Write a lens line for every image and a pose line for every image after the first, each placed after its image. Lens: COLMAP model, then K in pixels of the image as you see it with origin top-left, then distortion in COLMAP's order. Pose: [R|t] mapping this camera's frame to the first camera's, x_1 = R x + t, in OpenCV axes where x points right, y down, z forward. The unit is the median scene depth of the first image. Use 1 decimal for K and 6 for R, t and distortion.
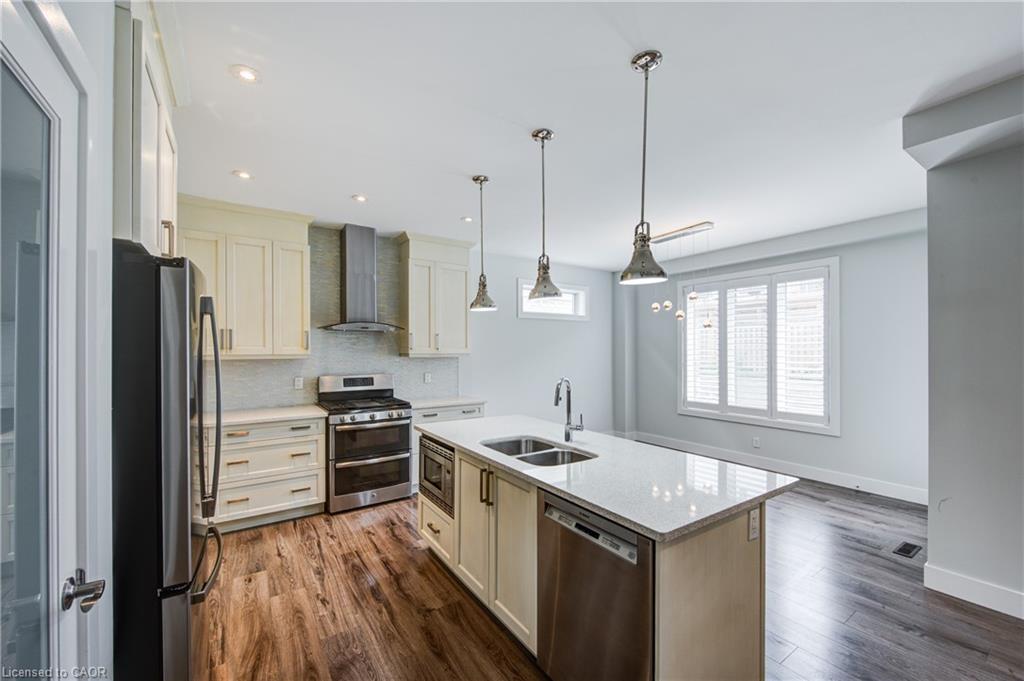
lens RADIAL K [[403.0, 0, 515.6], [0, 403.0, 347.3], [0, 0, 1]] dist [-0.002829, -0.000267]
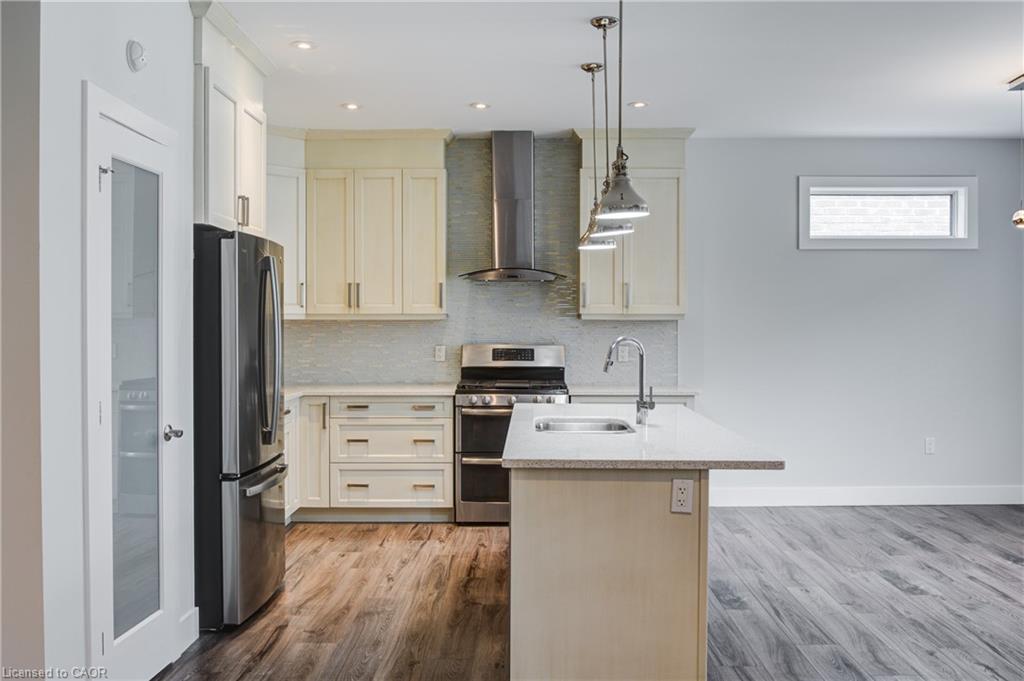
lens RADIAL K [[937.2, 0, 525.9], [0, 937.2, 319.1], [0, 0, 1]] dist [-0.011972, -0.011480]
pose [[0.823402, -0.000823, -0.567457, 0.609831], [0.003362, 0.999988, 0.003428, 0.021613], [0.567448, -0.004730, 0.823396, -0.355201]]
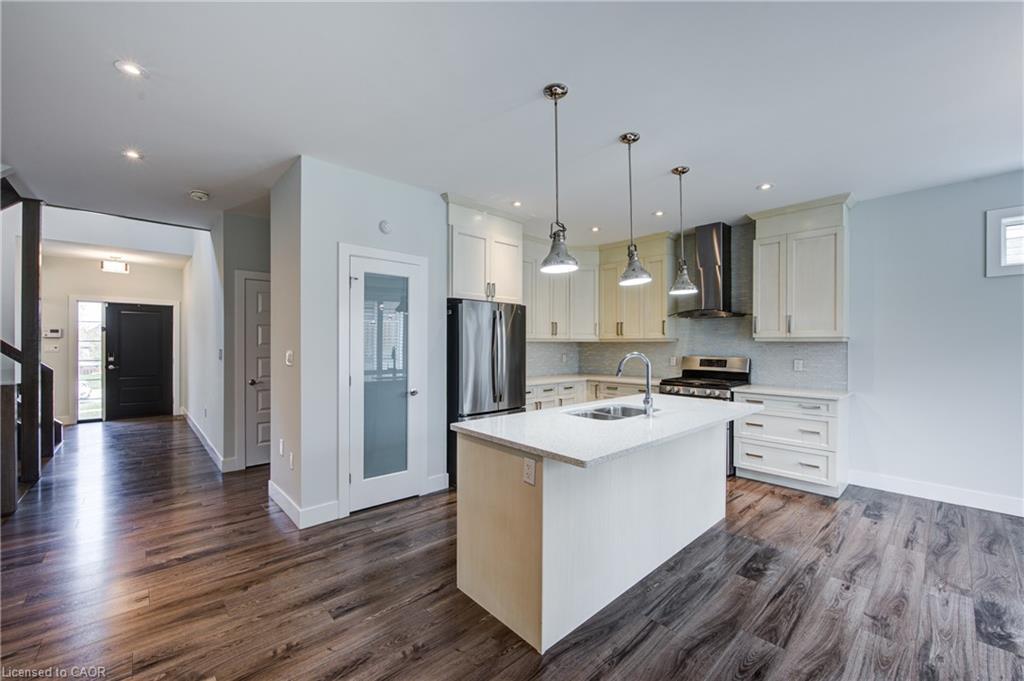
lens RADIAL K [[412.1, 0, 512.0], [0, 412.1, 340.5], [0, 0, 1]] dist [-0.004309, -0.000183]
pose [[0.145864, -0.005267, -0.989291, 0.735512], [0.005828, 0.999973, -0.004464, 0.027741], [0.989287, -0.005115, 0.145891, 0.317477]]
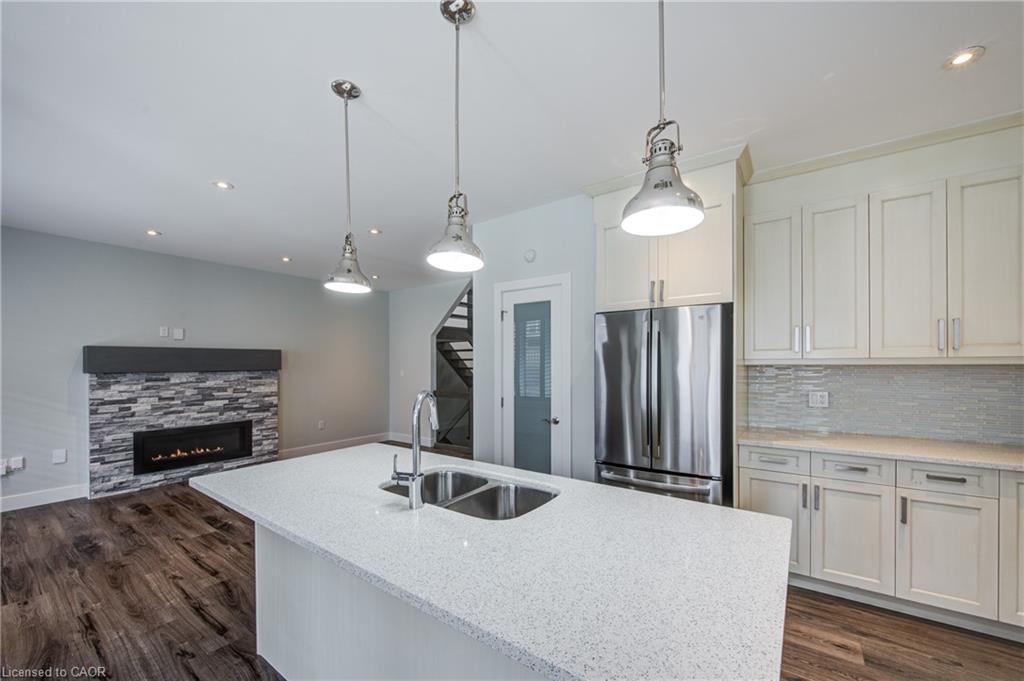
lens RADIAL K [[402.1, 0, 517.7], [0, 402.1, 364.5], [0, 0, 1]] dist [-0.007438, -0.000142]
pose [[-0.939927, 0.005107, -0.341338, 0.128343], [0.008398, 0.999931, -0.008164, 0.025462], [0.341273, -0.010540, -0.939905, 1.021832]]
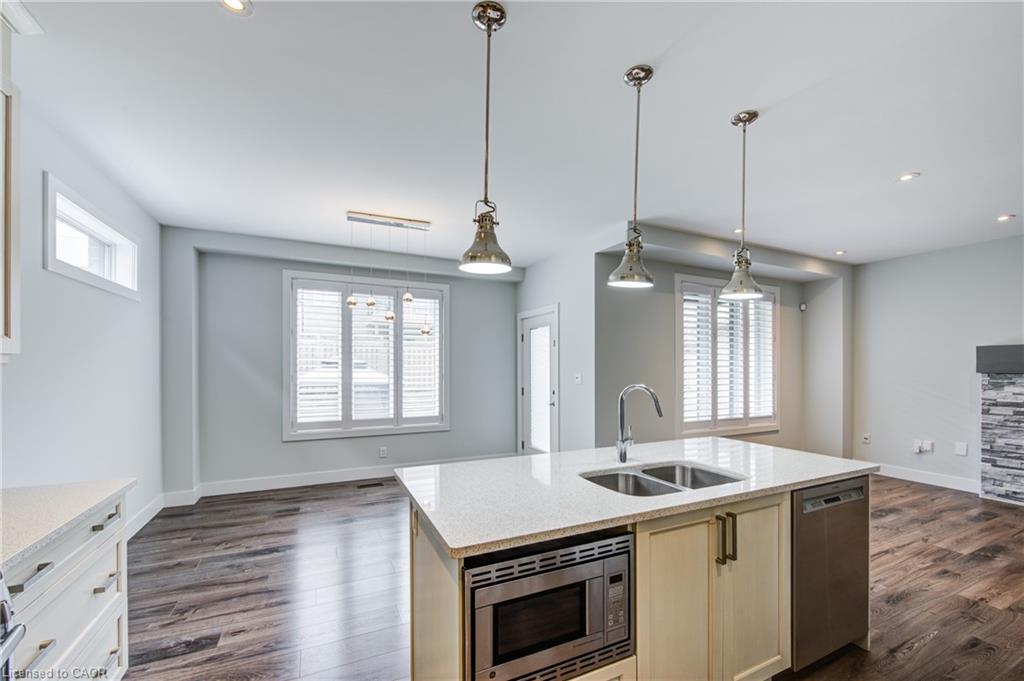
lens RADIAL K [[409.0, 0, 510.8], [0, 409.0, 363.9], [0, 0, 1]] dist [-0.002604, -0.000170]
pose [[0.154714, 0.006328, 0.987939, -0.472203], [-0.010523, 0.999933, -0.004757, 0.024936], [-0.987903, -0.009660, 0.154771, 0.704435]]
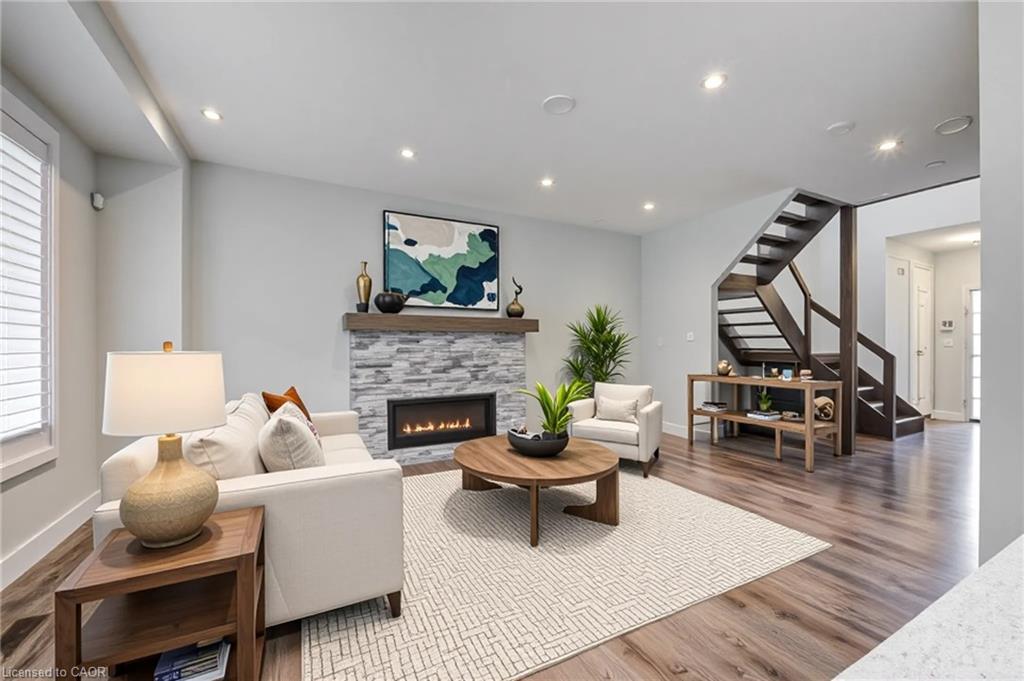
lens RADIAL K [[395.9, 0, 511.7], [0, 395.9, 346.7], [0, 0, 1]] dist [-0.003973, -0.000325]
pose [[-0.992796, -0.000222, 0.119818, 0.357433], [-0.000765, 0.999990, -0.004484, 0.072274], [-0.119816, -0.004543, -0.992786, 0.495108]]
